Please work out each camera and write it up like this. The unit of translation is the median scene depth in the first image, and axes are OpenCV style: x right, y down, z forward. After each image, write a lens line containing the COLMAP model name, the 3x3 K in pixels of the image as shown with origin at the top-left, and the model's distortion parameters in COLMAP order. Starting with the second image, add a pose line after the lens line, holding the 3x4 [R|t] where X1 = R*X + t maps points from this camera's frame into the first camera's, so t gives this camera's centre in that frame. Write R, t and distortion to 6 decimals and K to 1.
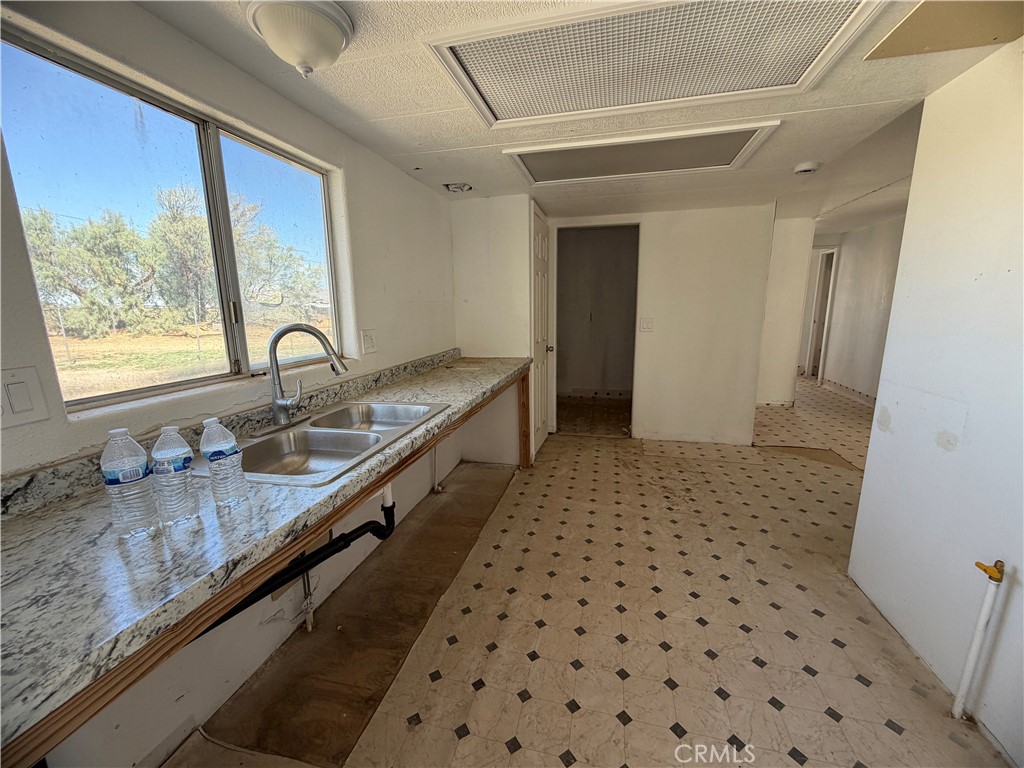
lens RADIAL K [[407.7, 0, 511.5], [0, 407.7, 385.5], [0, 0, 1]] dist [-0.001324, 0.000878]
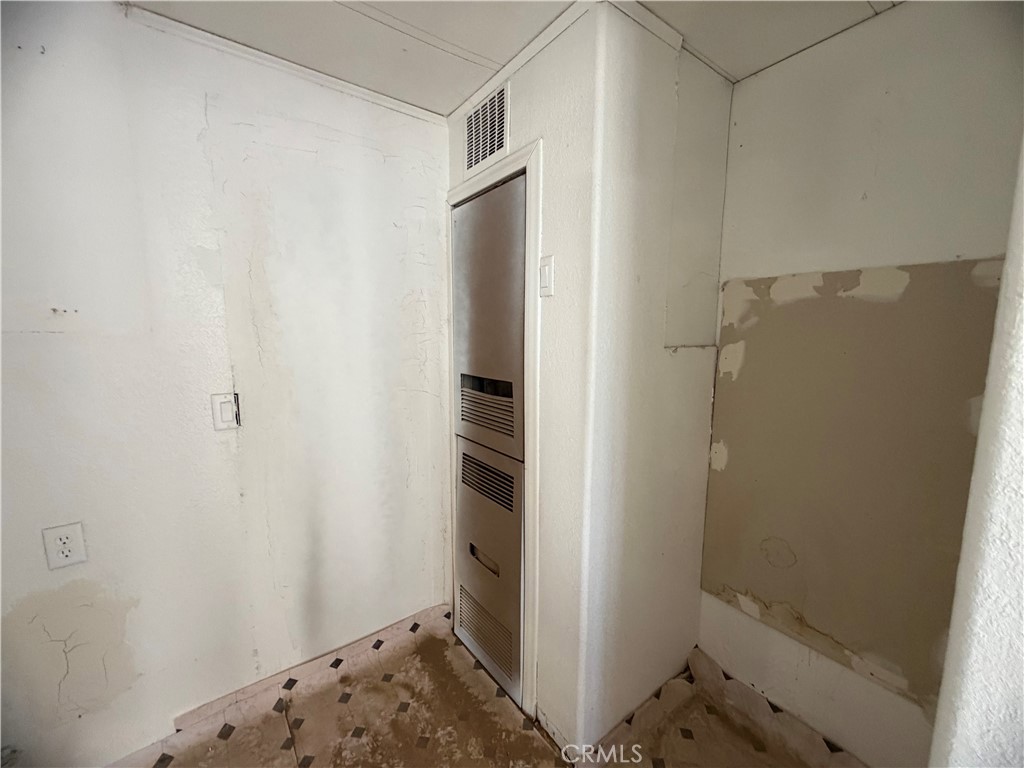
lens RADIAL K [[407.7, 0, 509.4], [0, 407.7, 386.1], [0, 0, 1]] dist [-0.001324, 0.000878]
pose [[0.646165, -0.085766, 0.758364, 0.280722], [0.136217, 0.990671, -0.004026, -0.377455], [-0.750943, 0.105903, 0.651819, 1.714371]]
